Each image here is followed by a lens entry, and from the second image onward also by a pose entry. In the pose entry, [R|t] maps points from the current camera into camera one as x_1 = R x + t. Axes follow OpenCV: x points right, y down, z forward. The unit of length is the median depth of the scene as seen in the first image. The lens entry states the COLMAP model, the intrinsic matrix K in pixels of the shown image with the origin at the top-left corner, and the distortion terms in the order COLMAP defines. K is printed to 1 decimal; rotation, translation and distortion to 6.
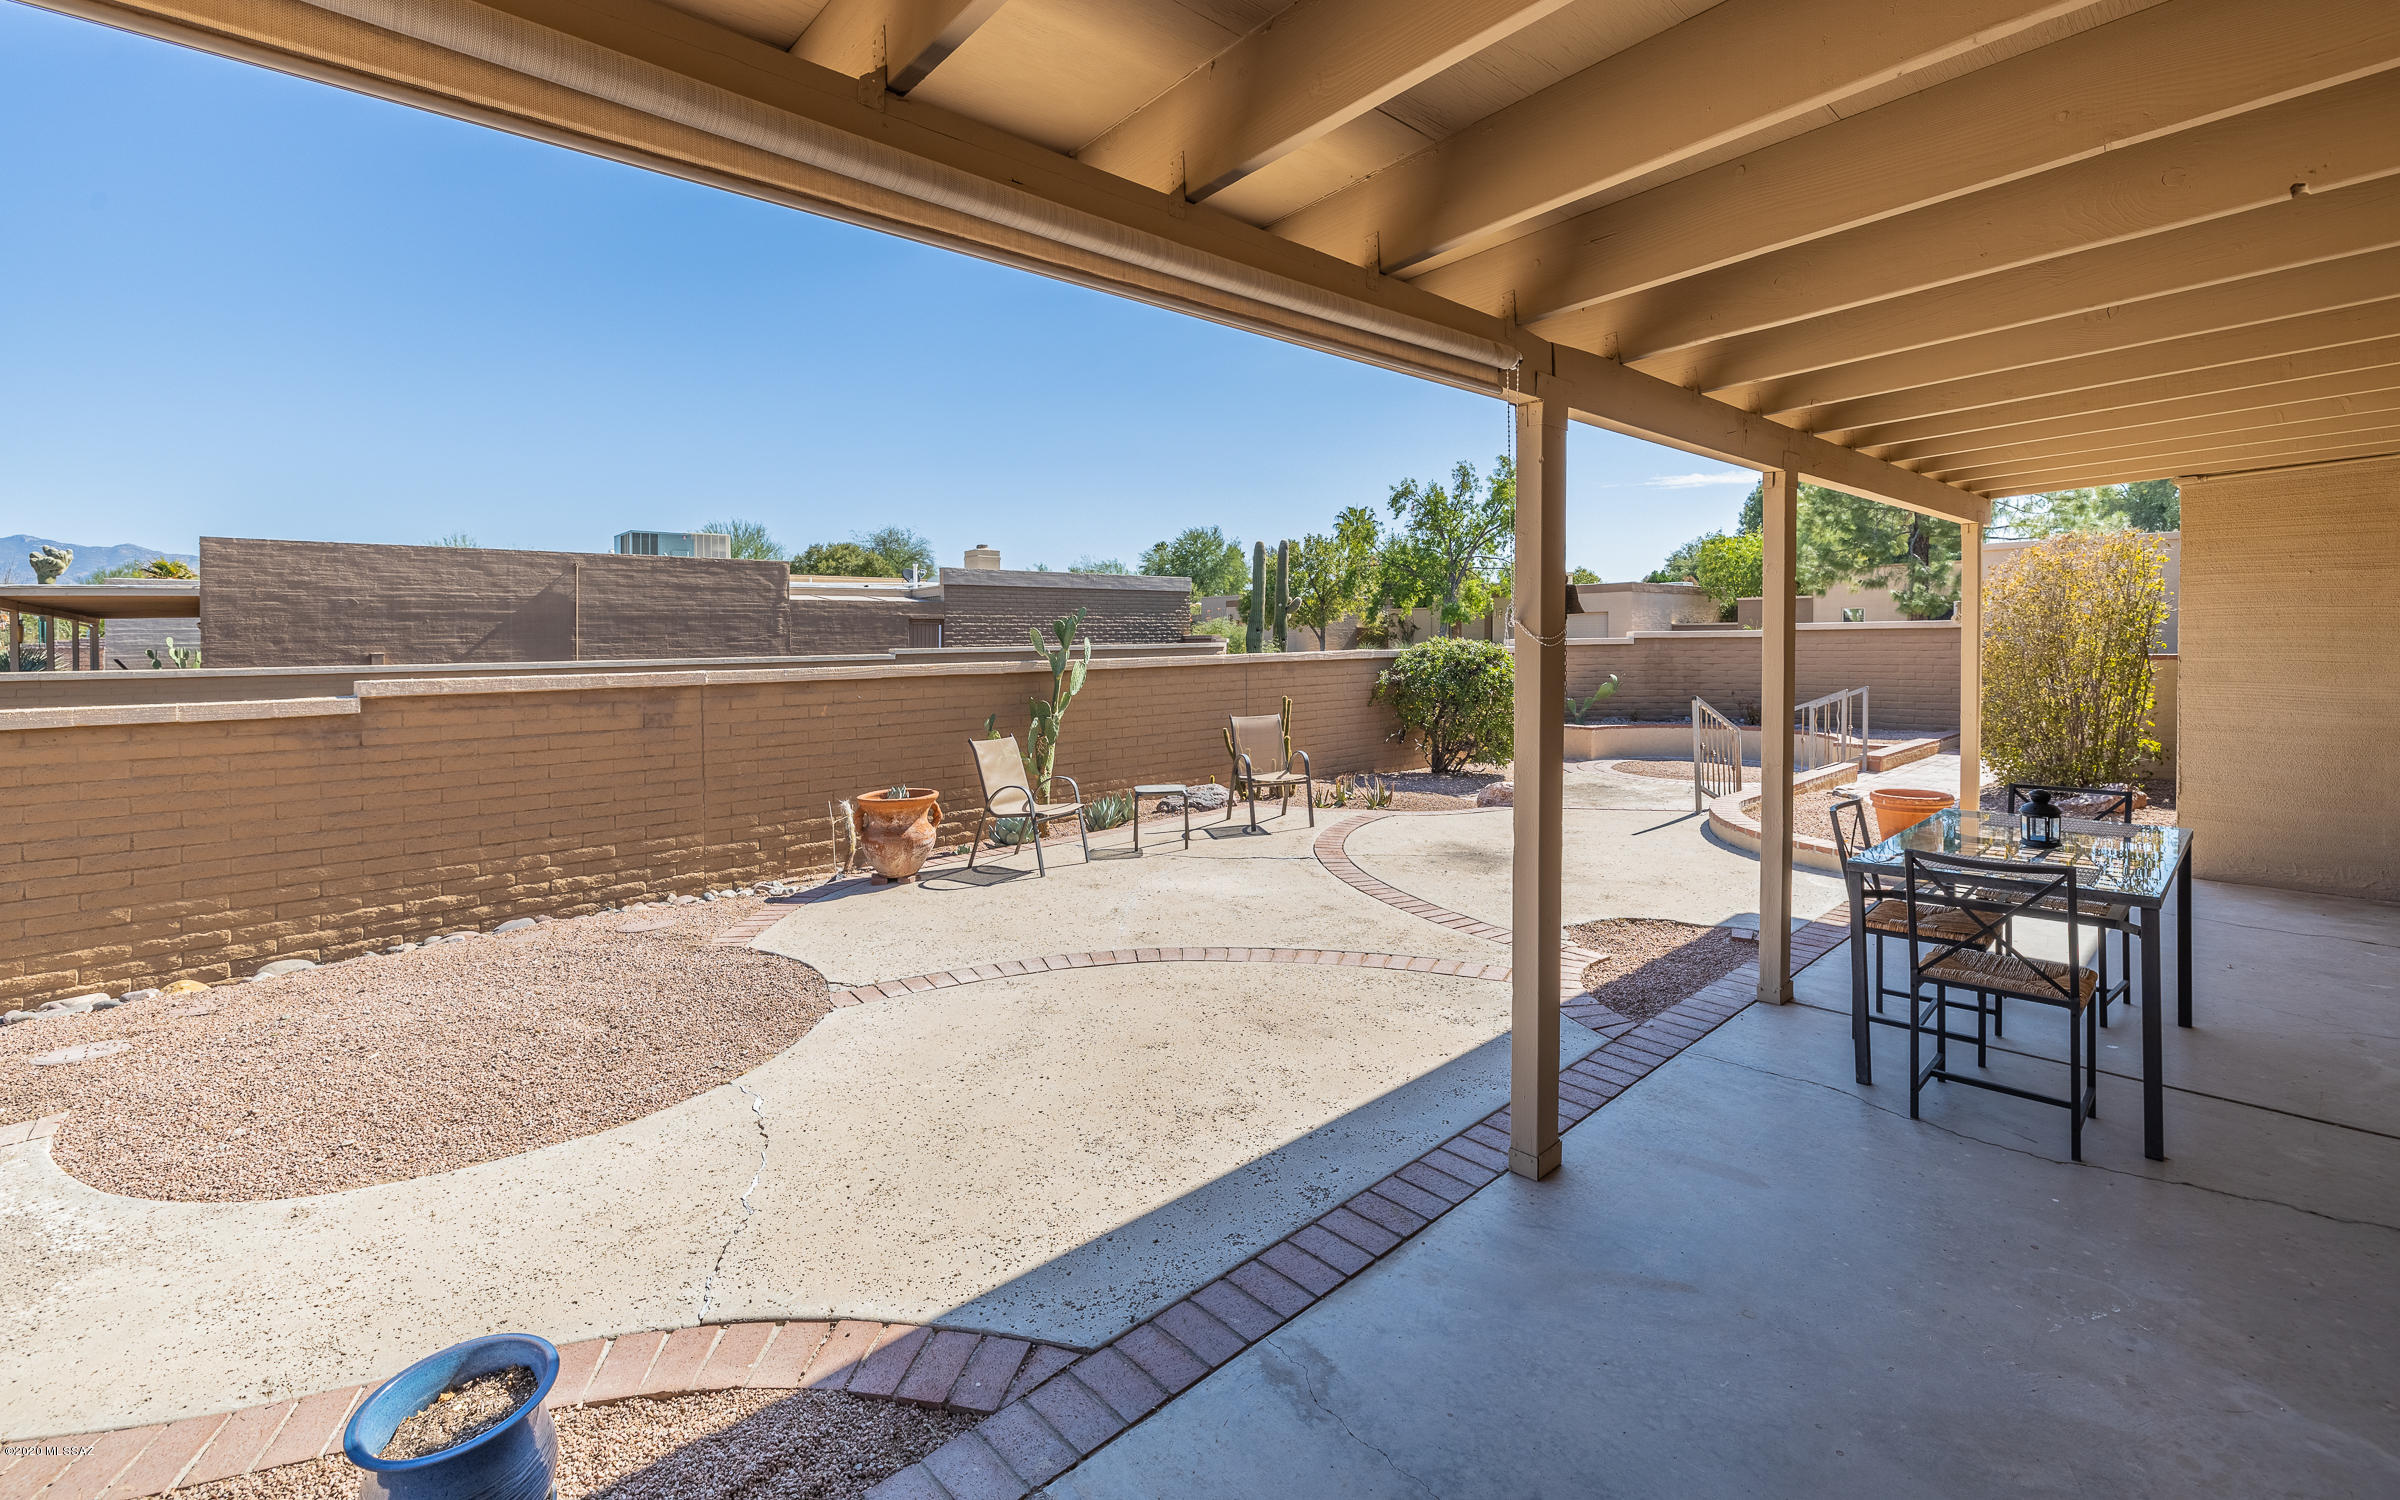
lens RADIAL K [[1014.8, 0, 1201.7], [0, 1014.8, 733.2], [0, 0, 1]] dist [0.000918, -0.000918]
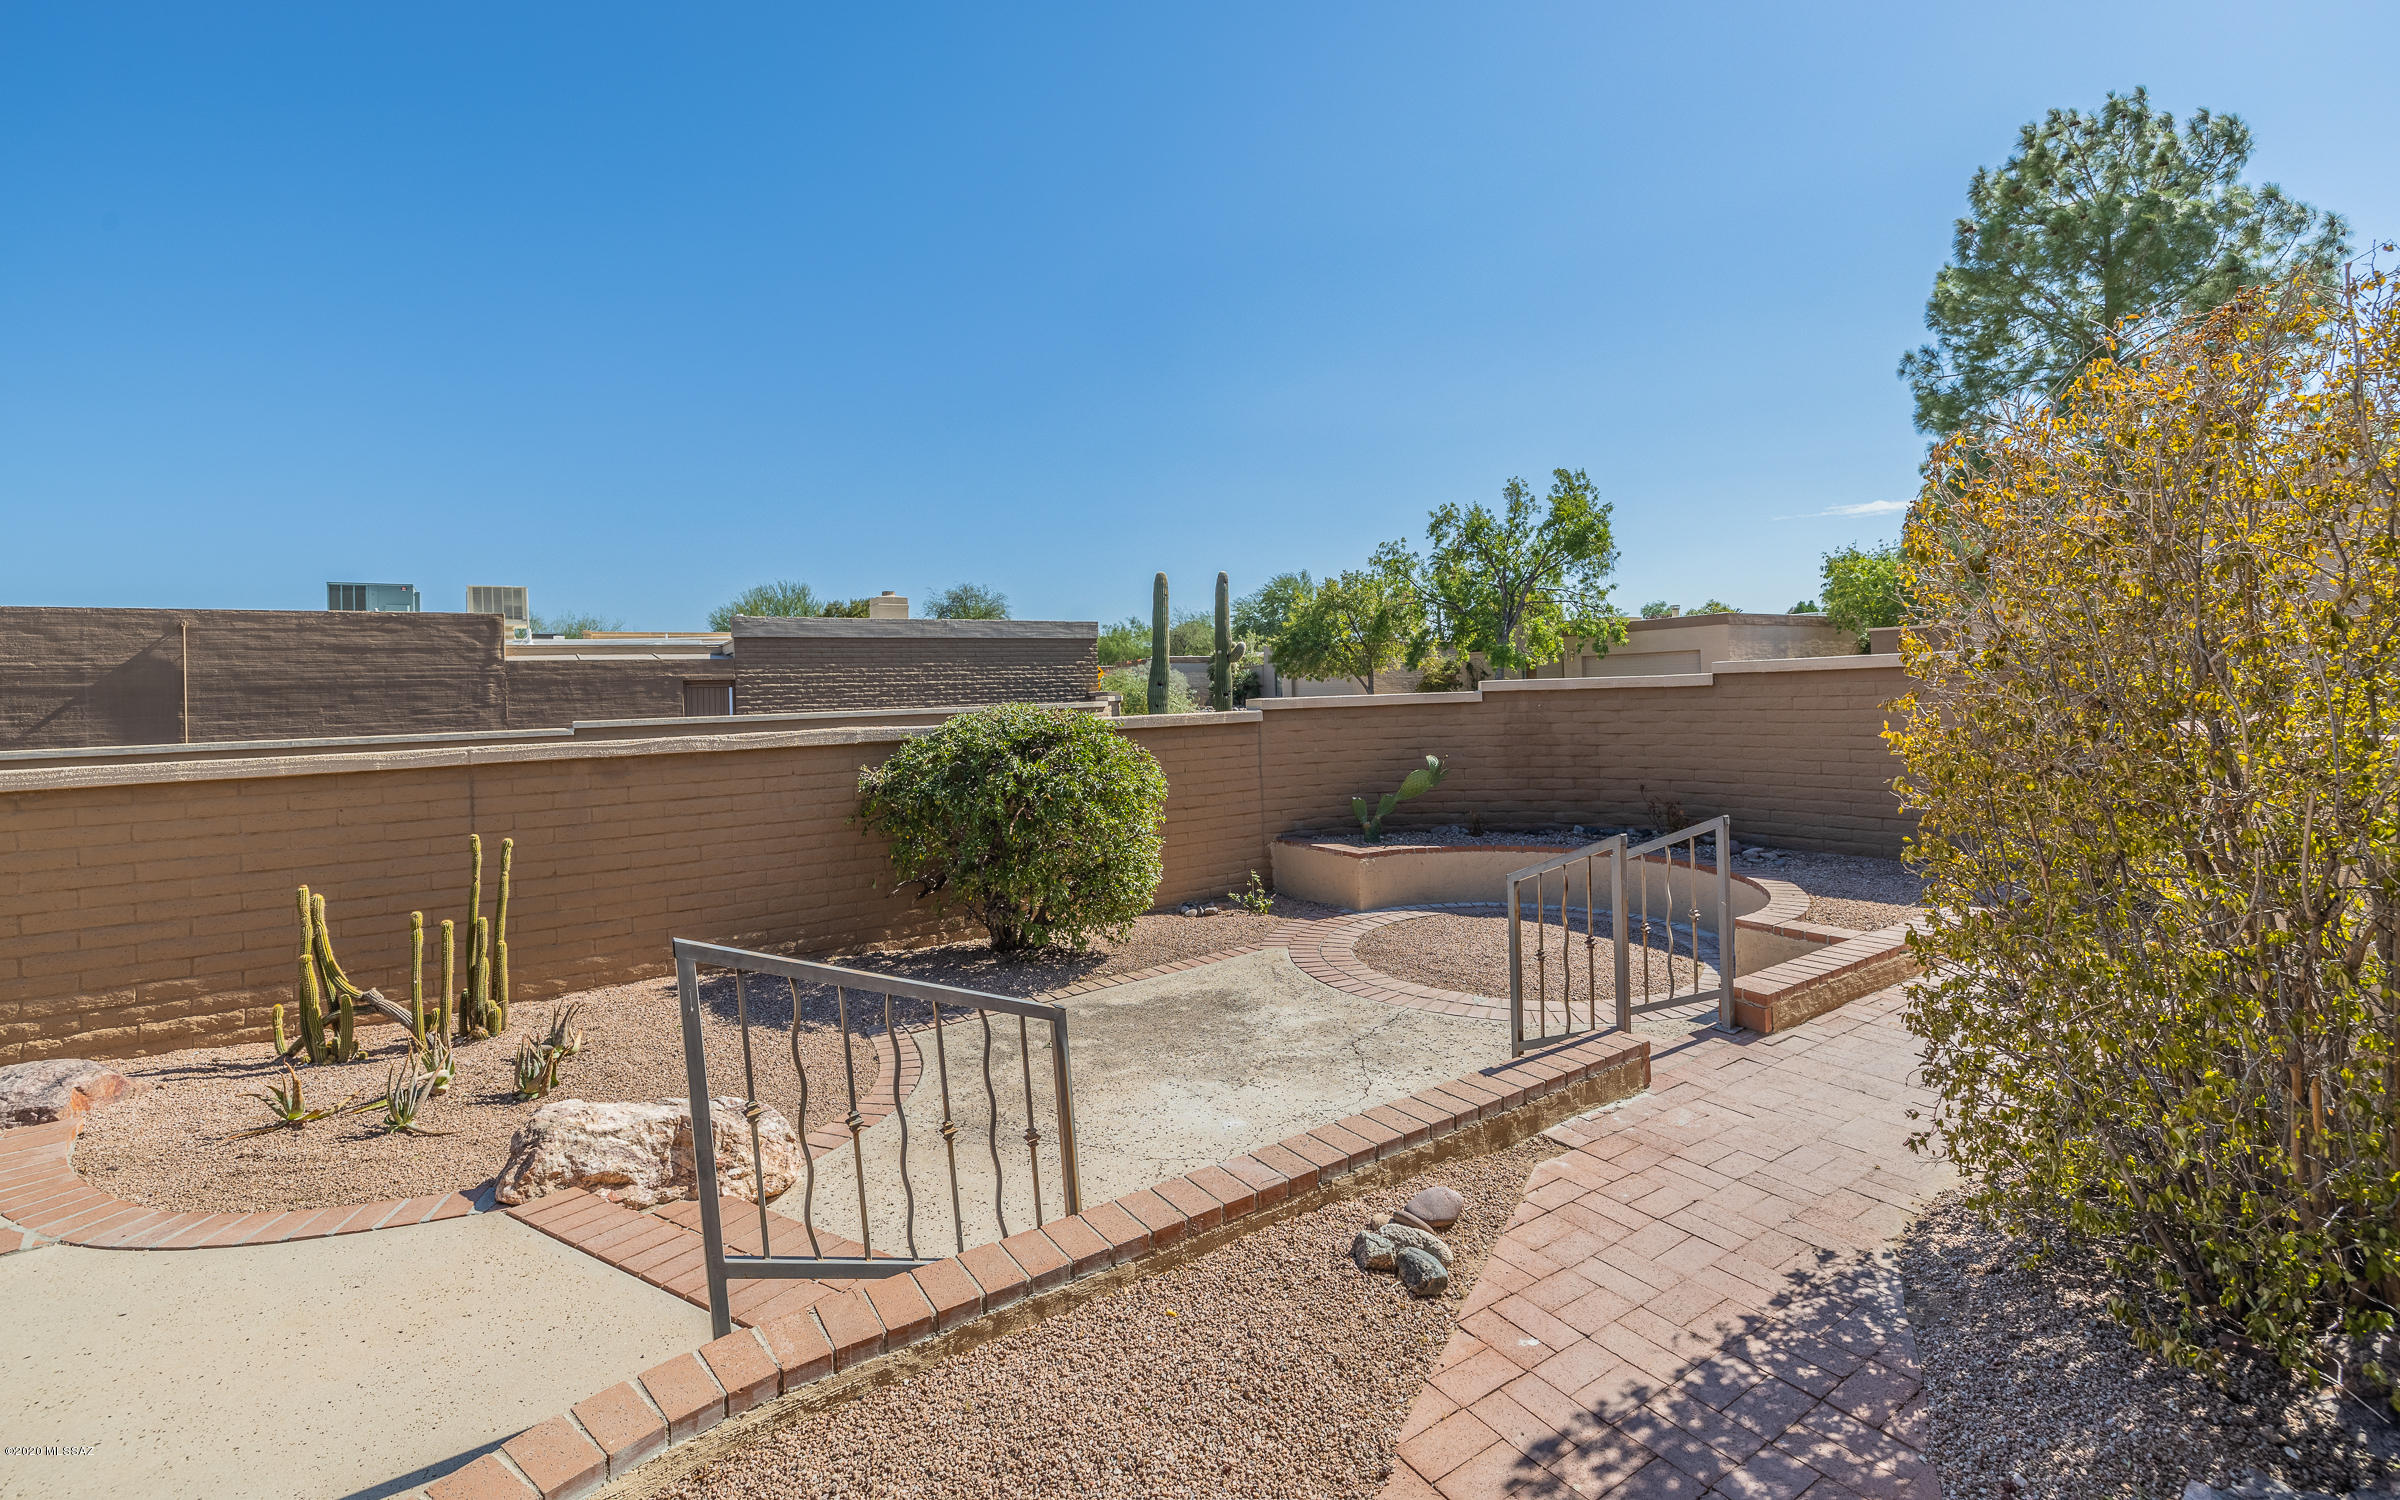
lens RADIAL K [[1014.8, 0, 1206.6], [0, 1014.8, 706.1], [0, 0, 1]] dist [0.000918, -0.000918]
pose [[0.988195, -0.017057, -0.152248, 0.300852], [0.005333, 0.997010, -0.077084, -0.034159], [0.153107, 0.075362, 0.985332, 0.329653]]
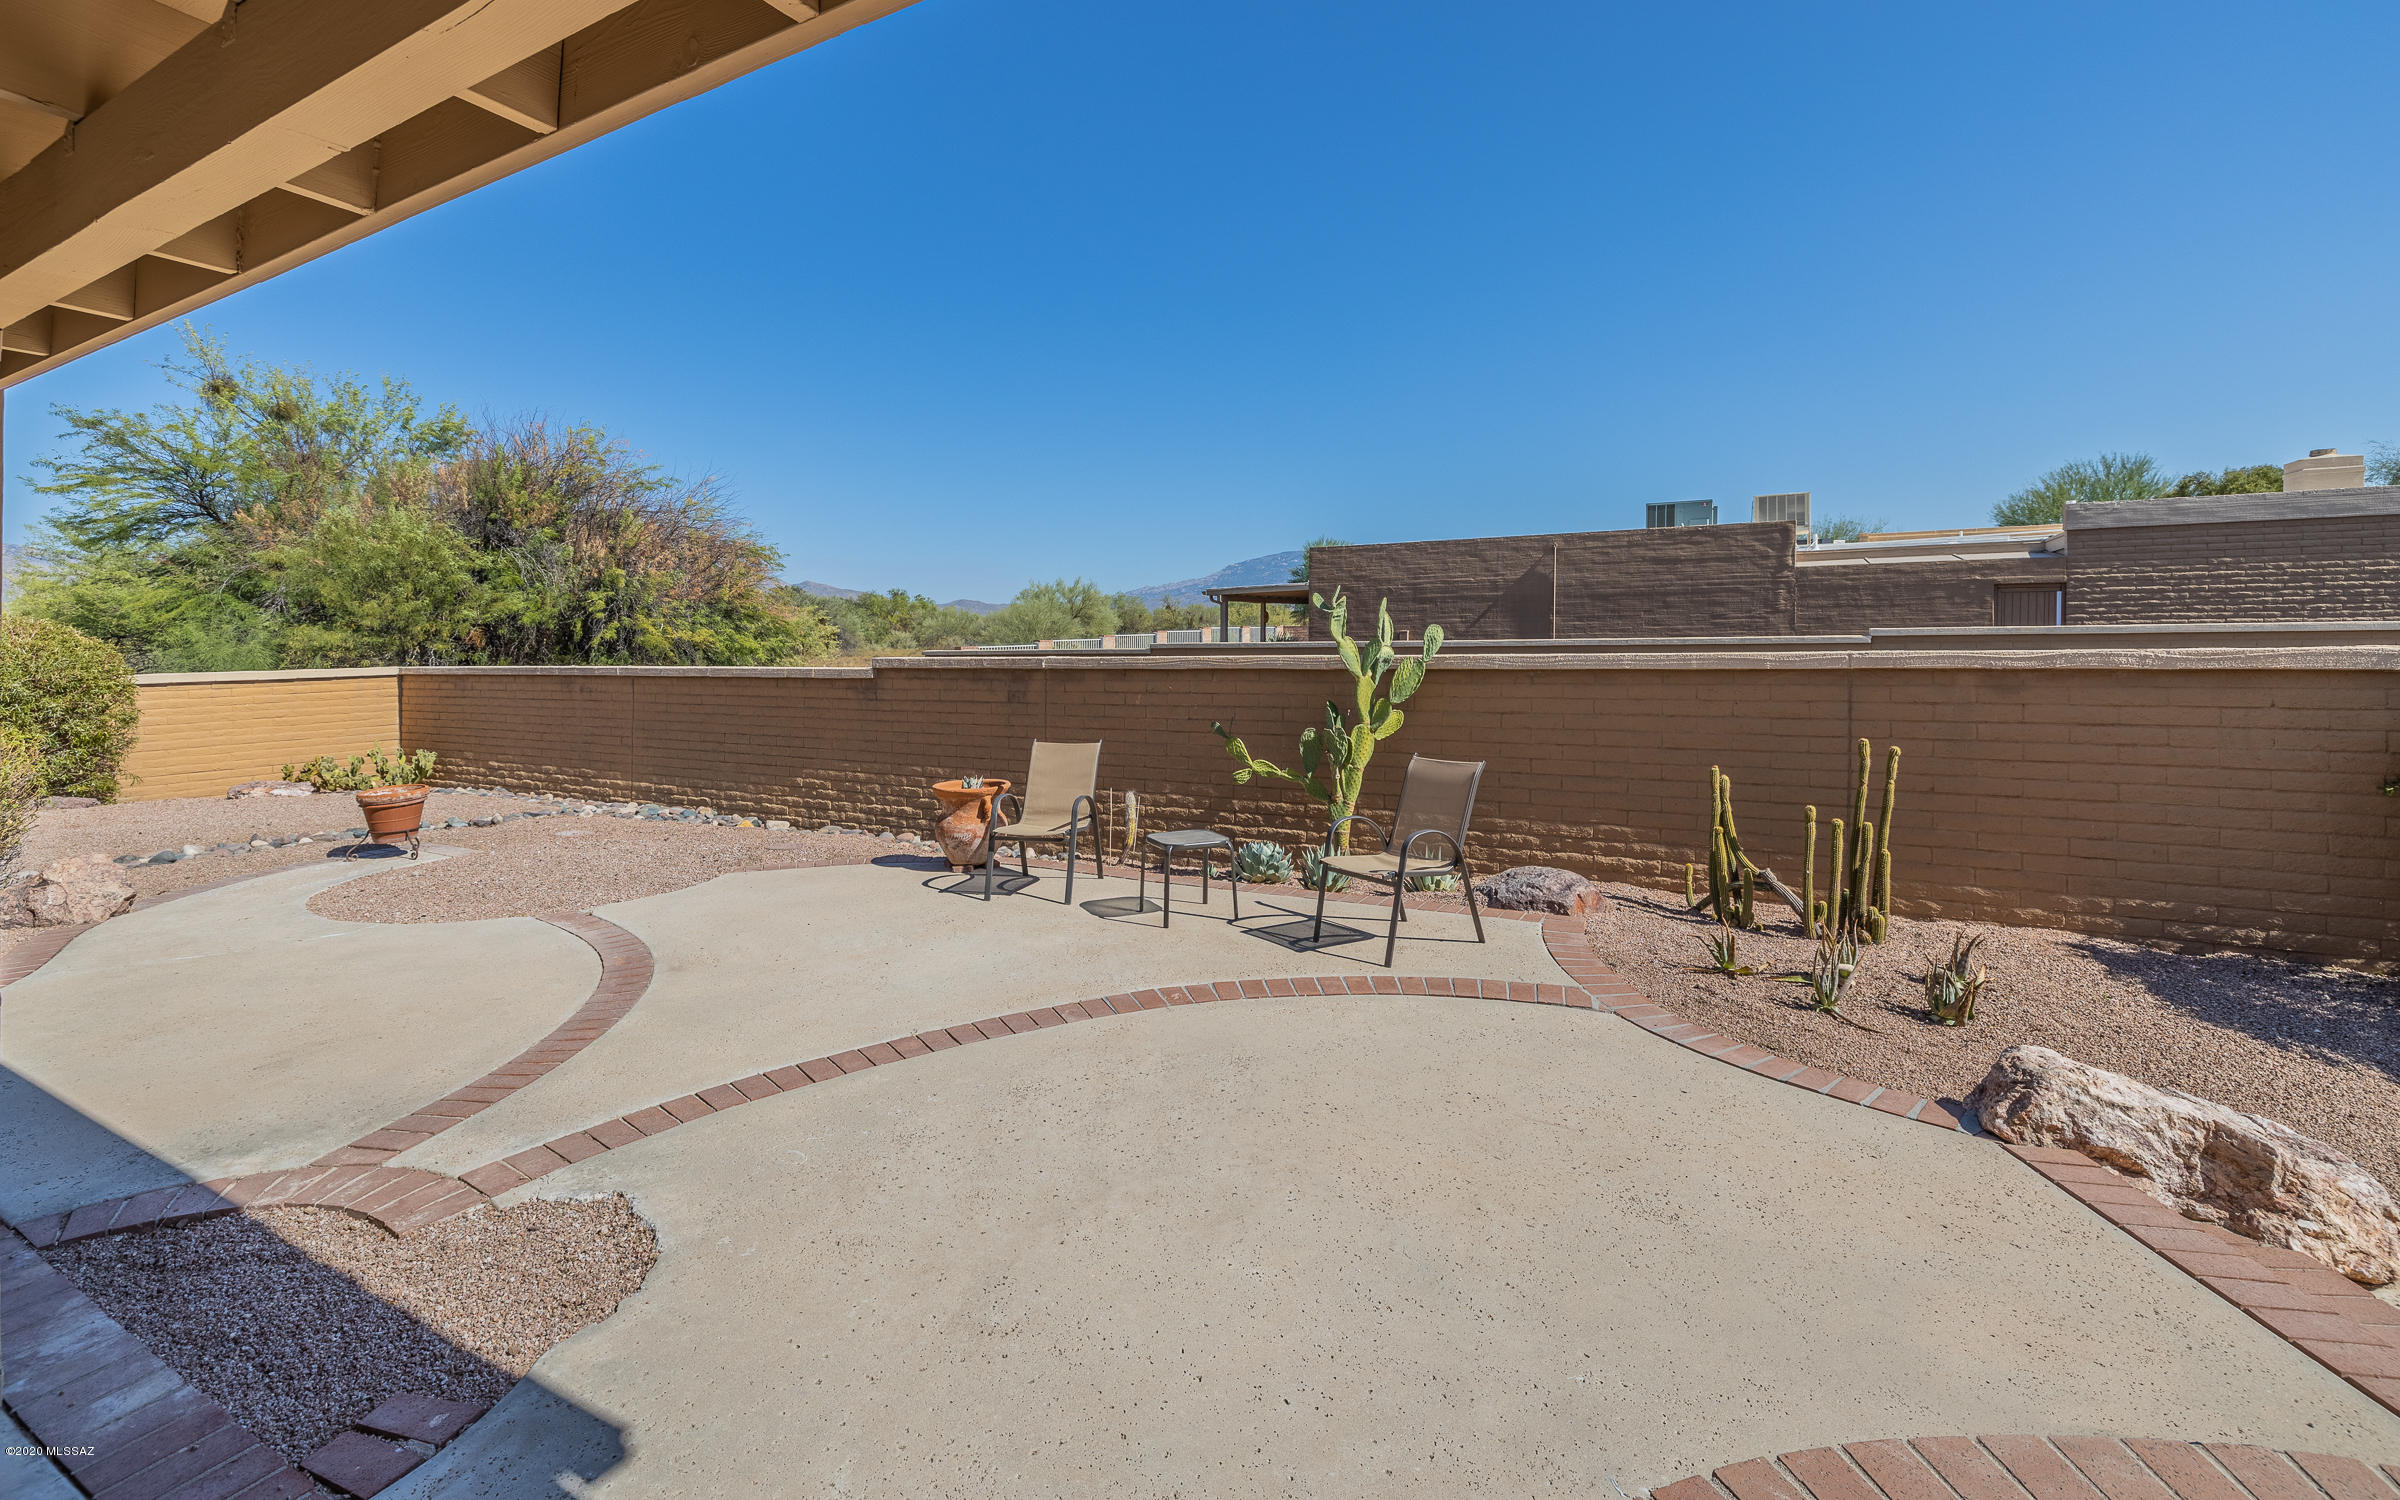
lens RADIAL K [[1014.8, 0, 1115.6], [0, 1014.8, 635.4], [0, 0, 1]] dist [0.000918, -0.000918]
pose [[0.303998, 0.011819, -0.952599, 0.229891], [-0.075897, 0.997045, -0.011850, -0.028293], [0.949645, 0.075902, 0.303997, 0.262922]]
